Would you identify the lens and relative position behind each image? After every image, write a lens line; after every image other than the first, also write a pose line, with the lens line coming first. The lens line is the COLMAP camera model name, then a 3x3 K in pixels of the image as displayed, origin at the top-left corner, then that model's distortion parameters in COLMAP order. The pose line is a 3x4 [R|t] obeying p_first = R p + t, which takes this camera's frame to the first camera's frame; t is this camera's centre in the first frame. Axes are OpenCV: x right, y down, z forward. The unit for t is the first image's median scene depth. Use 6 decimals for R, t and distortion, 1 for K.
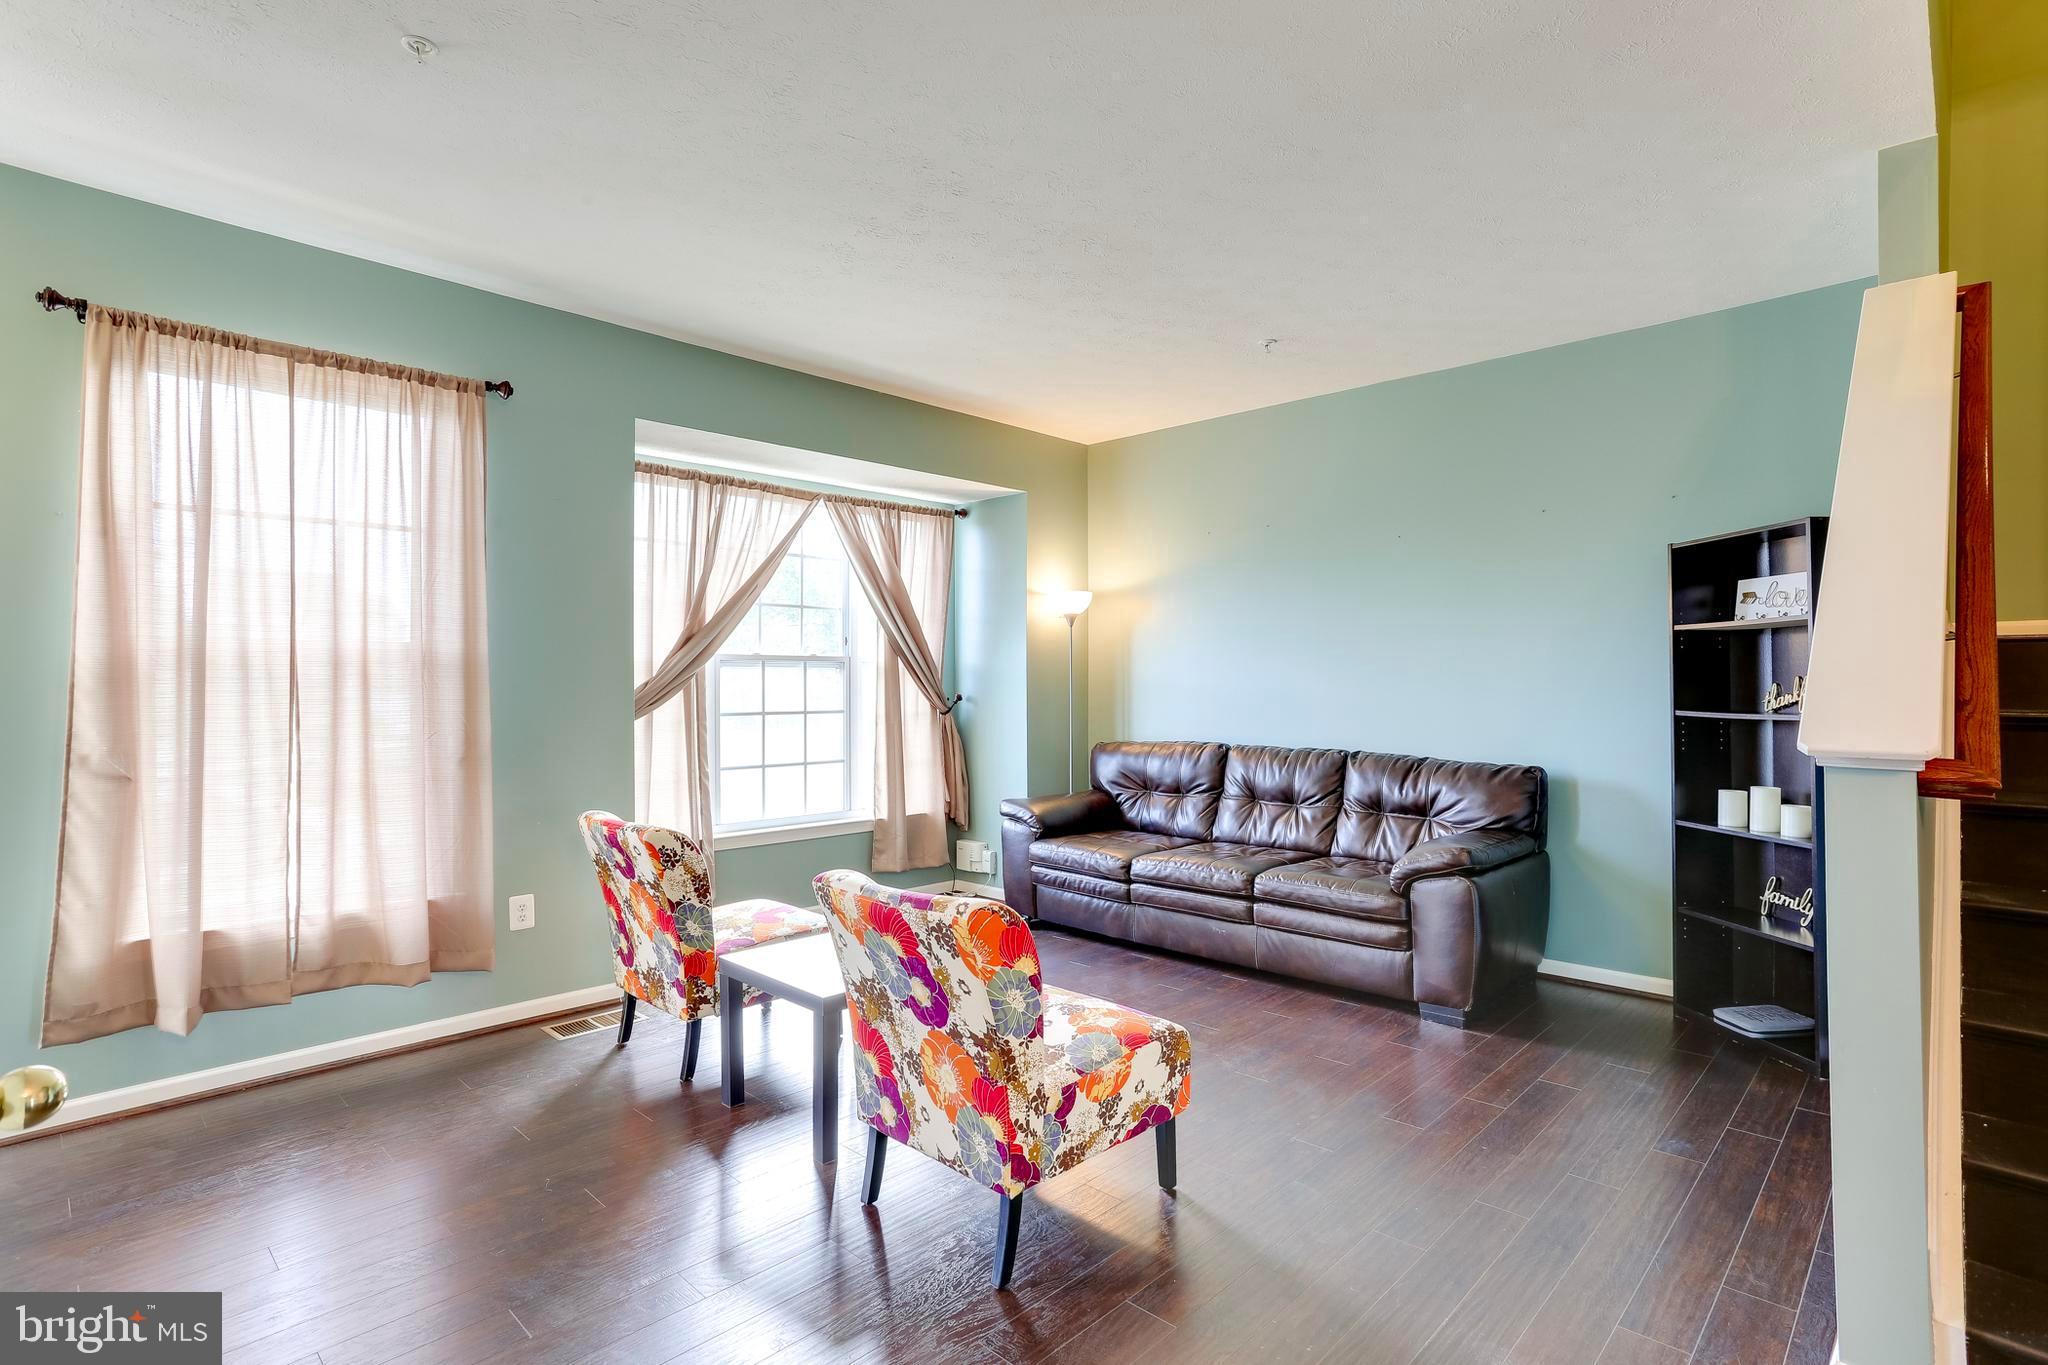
lens RADIAL K [[989.0, 0, 1018.7], [0, 989.0, 686.6], [0, 0, 1]] dist [-0.036498, 0.011669]
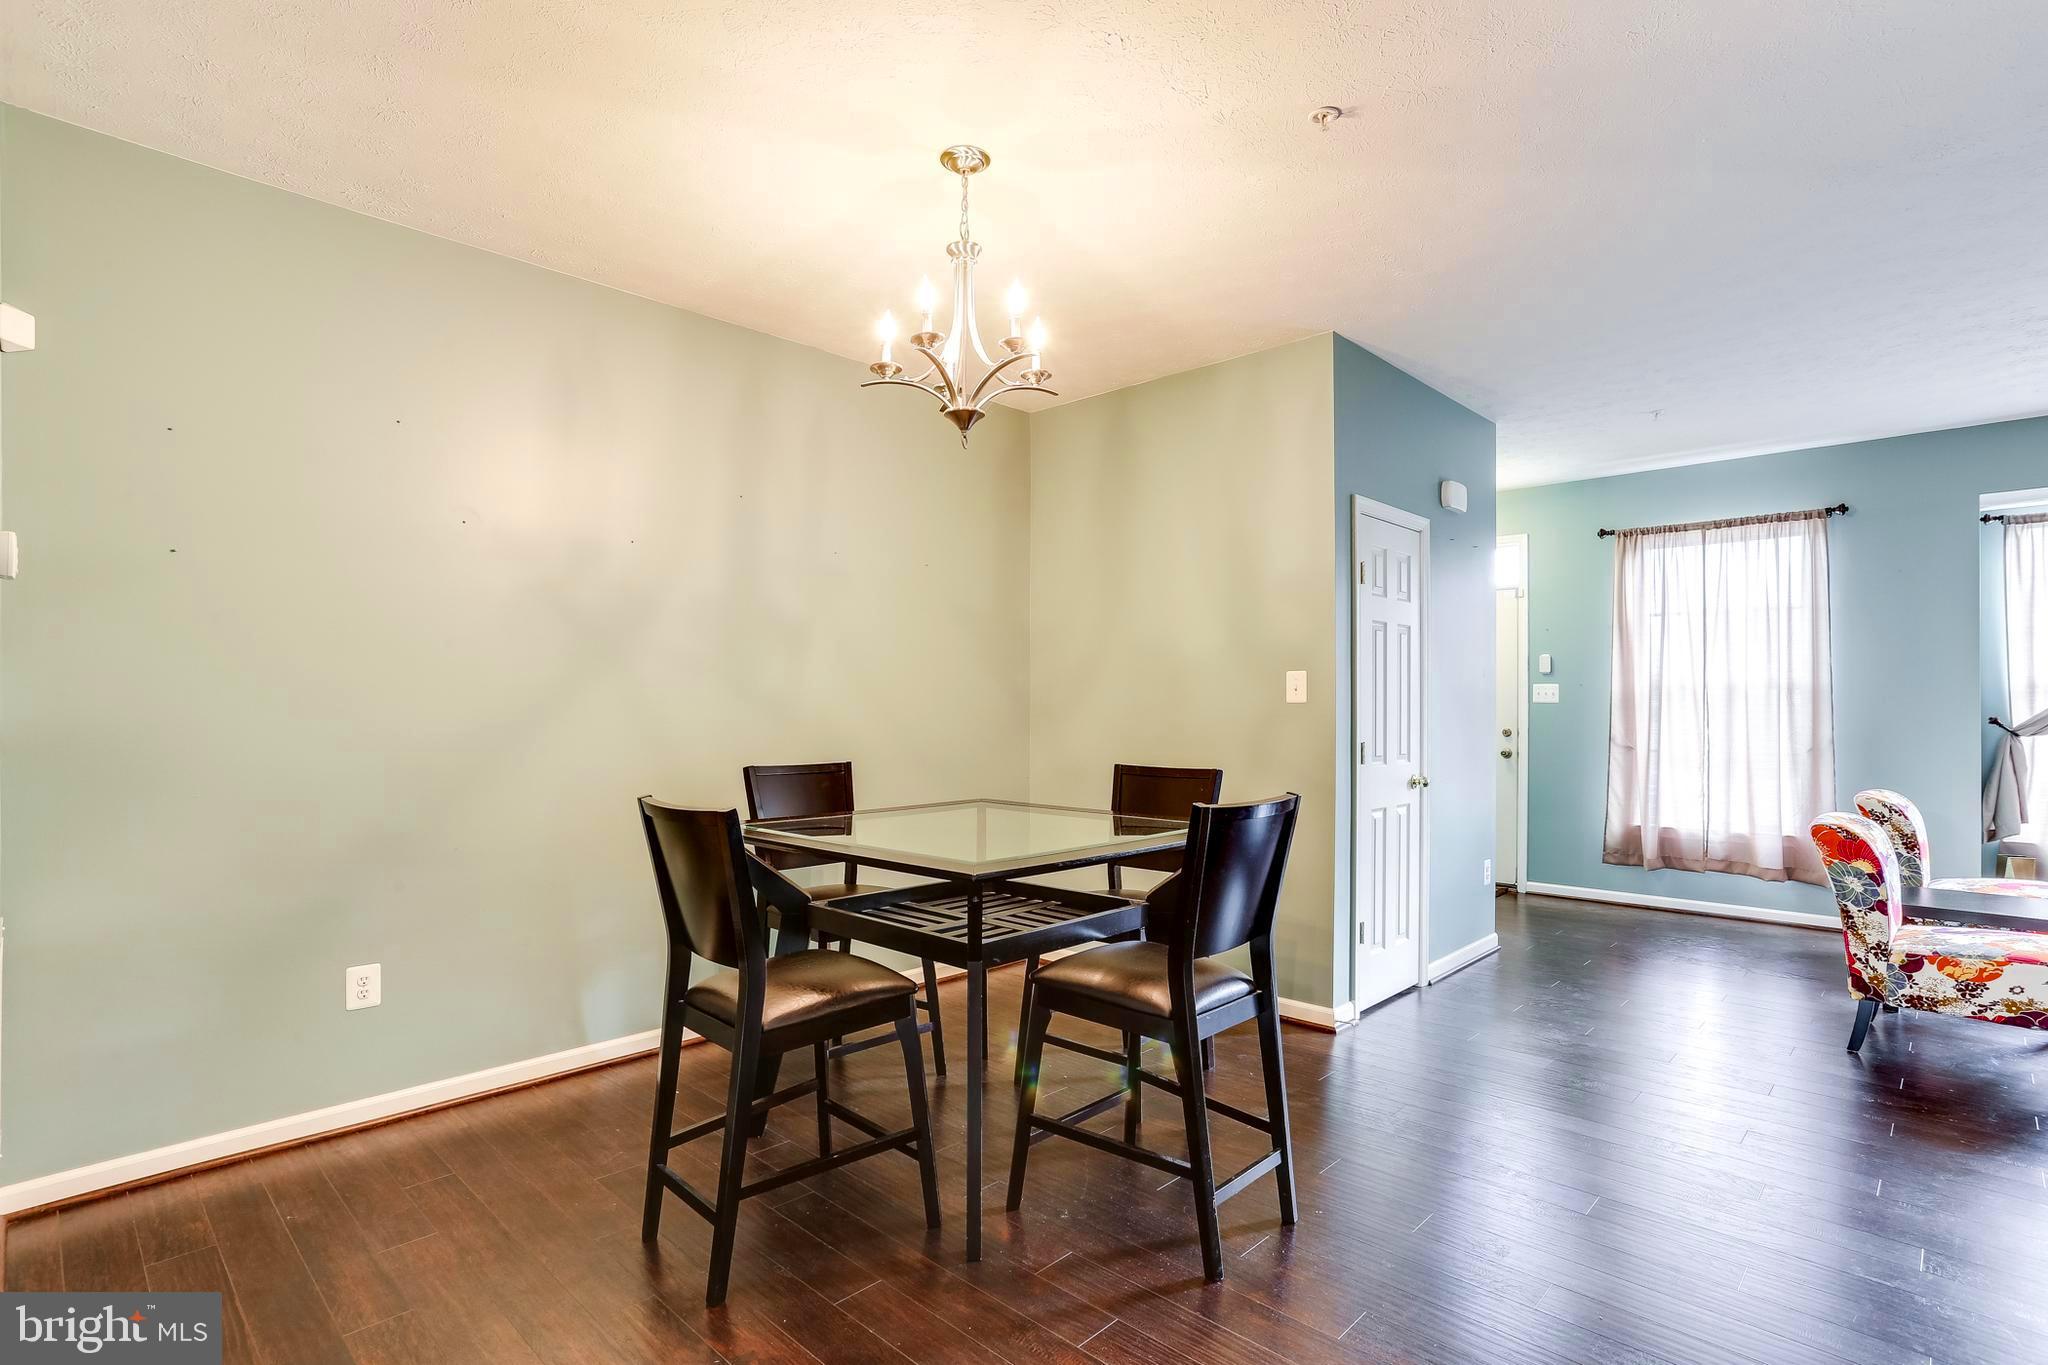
lens RADIAL K [[989.0, 0, 1020.2], [0, 989.0, 690.0], [0, 0, 1]] dist [-0.036498, 0.011669]
pose [[-0.008281, -0.019120, -0.999783, 1.239368], [0.000724, 0.999817, -0.019126, 0.006000], [0.999965, -0.000882, -0.008266, -0.328216]]
